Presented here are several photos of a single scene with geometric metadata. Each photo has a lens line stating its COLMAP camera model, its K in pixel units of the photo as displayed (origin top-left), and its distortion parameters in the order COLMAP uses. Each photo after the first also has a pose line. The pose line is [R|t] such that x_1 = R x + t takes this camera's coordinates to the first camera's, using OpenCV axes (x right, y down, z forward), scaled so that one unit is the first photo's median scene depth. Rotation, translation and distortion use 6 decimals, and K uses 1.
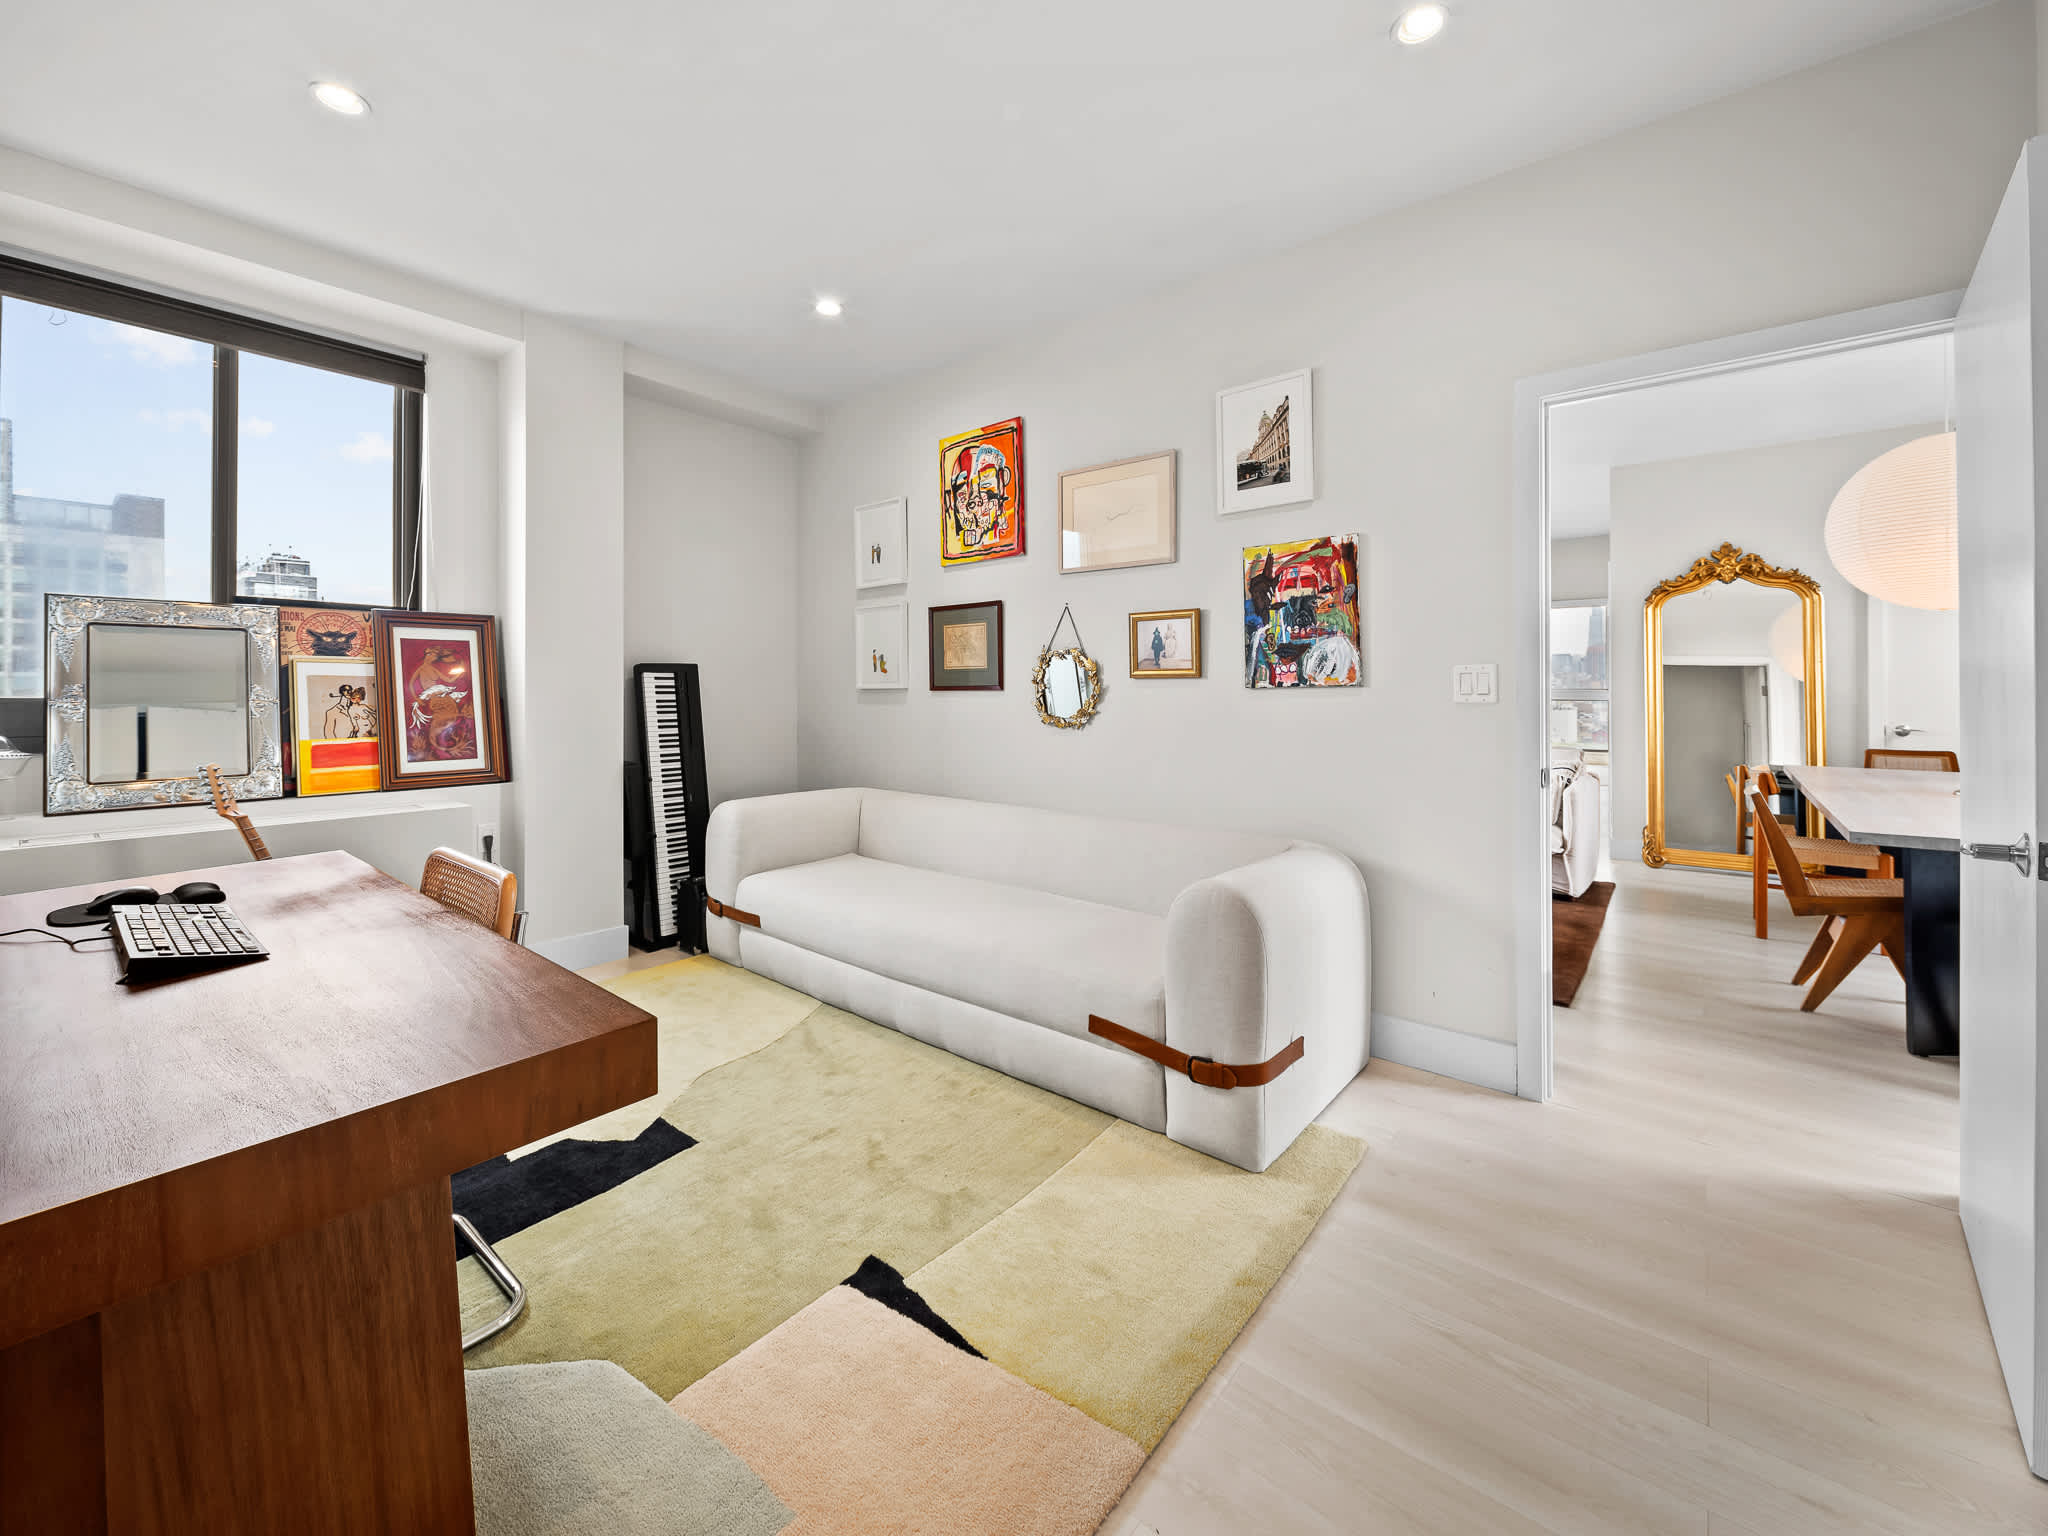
lens RADIAL K [[815.1, 0, 1022.0], [0, 815.1, 710.7], [0, 0, 1]] dist [0.014652, -0.007339]
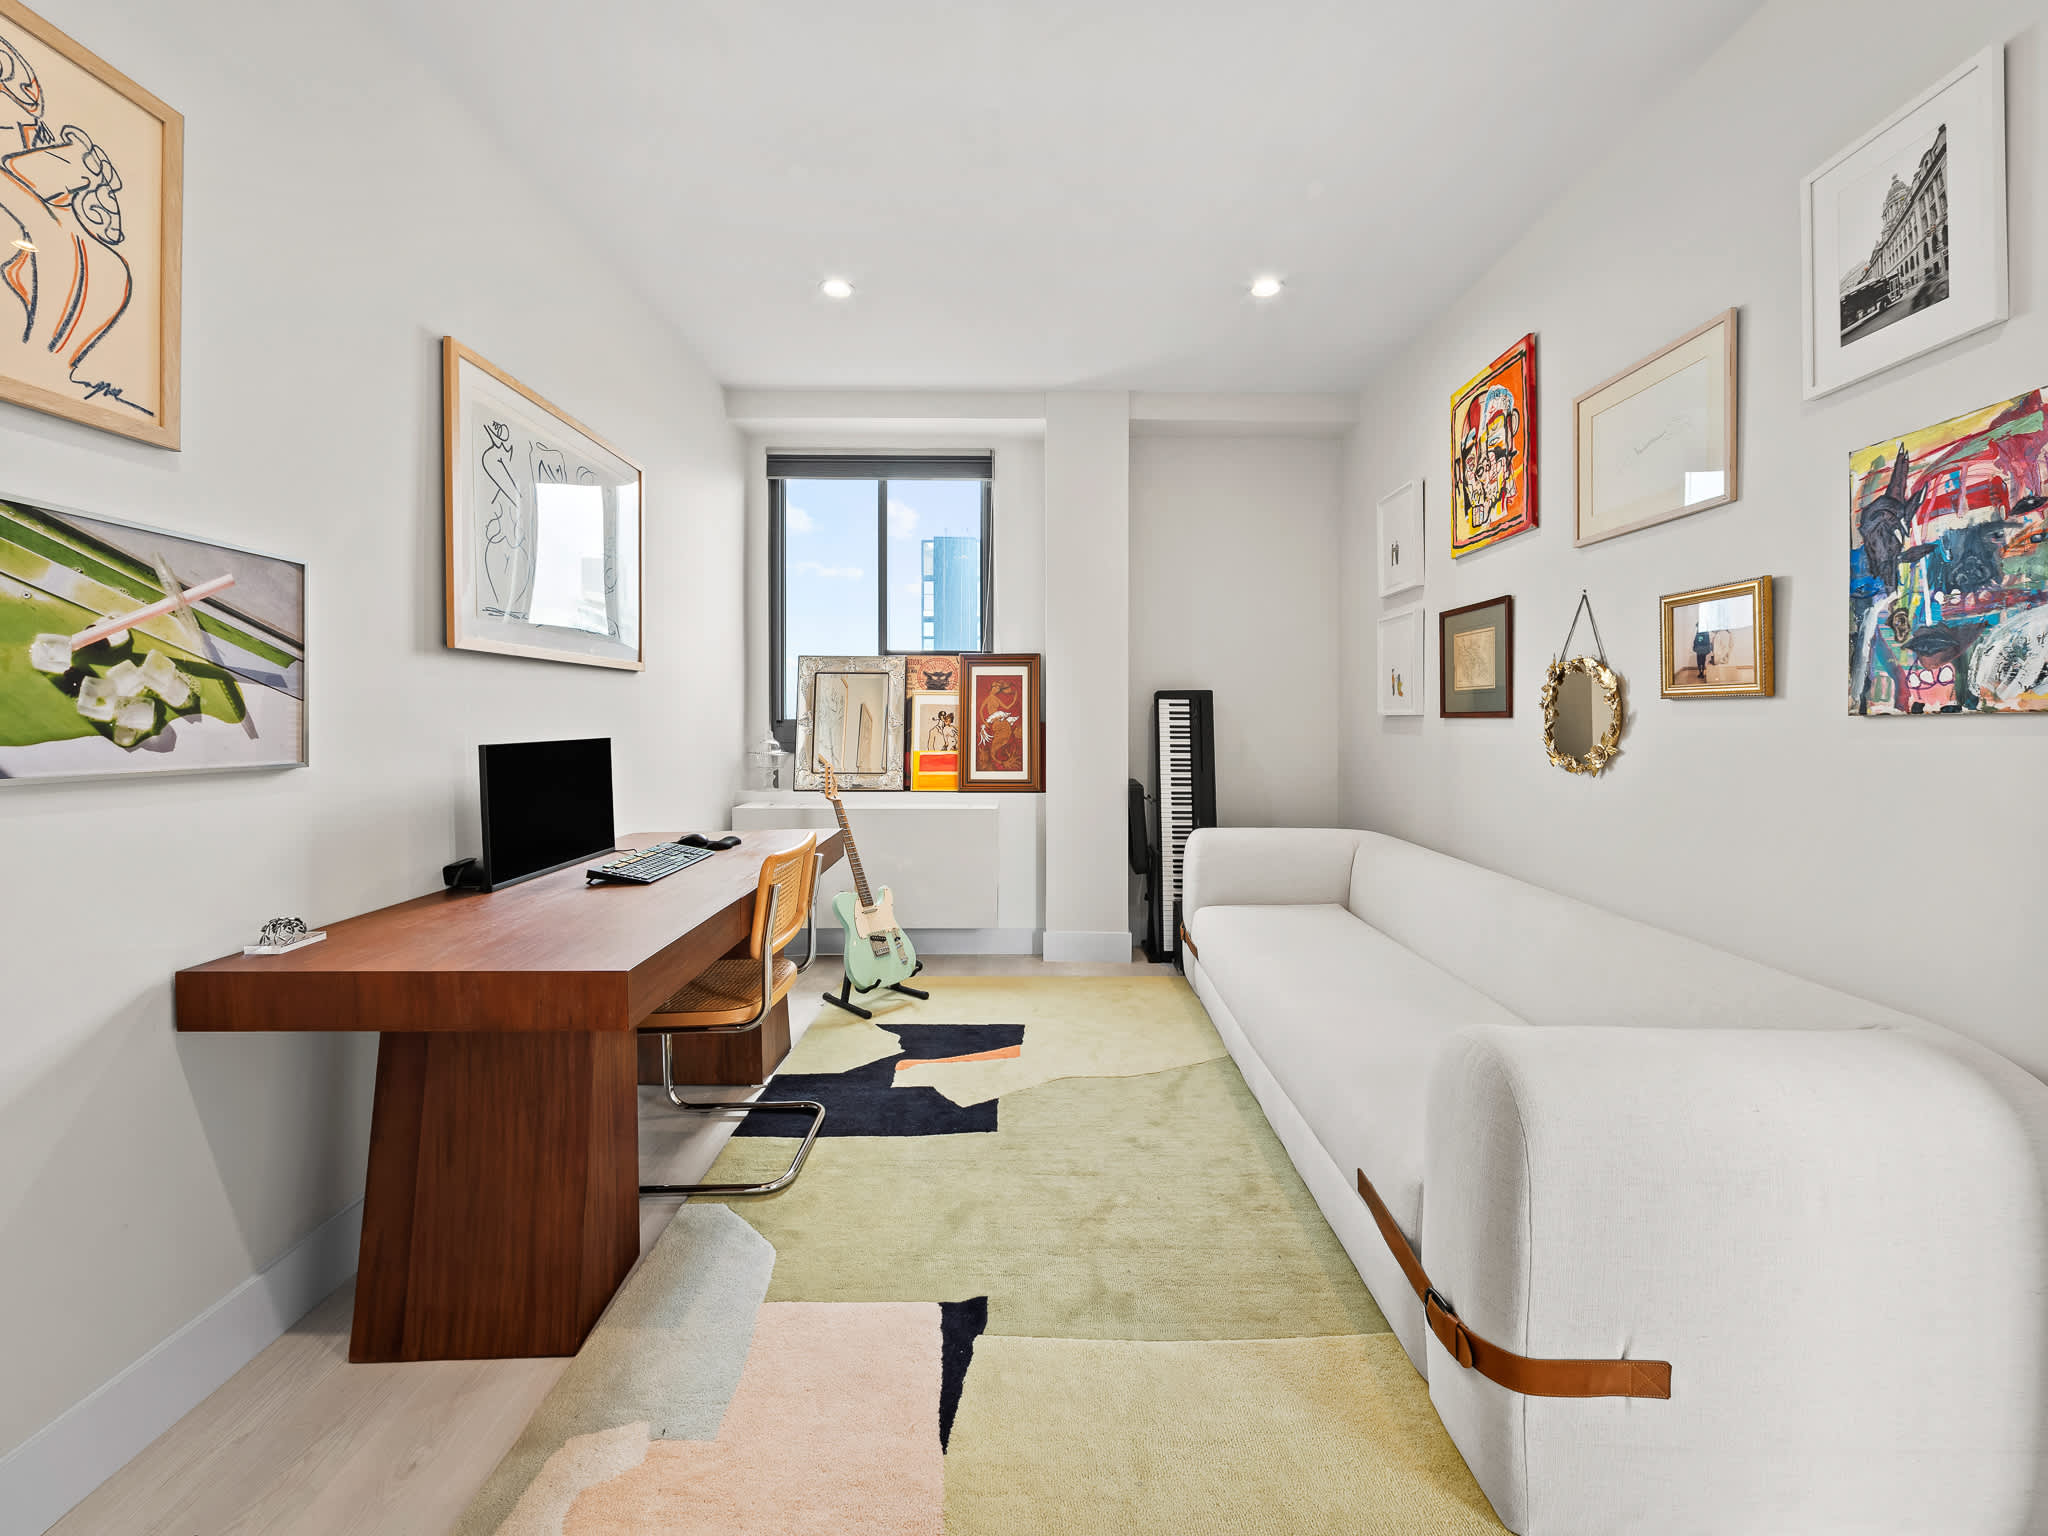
lens RADIAL K [[837.5, 0, 1044.1], [0, 837.5, 755.2], [0, 0, 1]] dist [-0.000921, -0.000481]
pose [[0.647266, 0.038936, -0.761269, 0.338438], [-0.023636, 0.999240, 0.031011, -0.005955], [0.761898, -0.002079, 0.647694, 0.234219]]
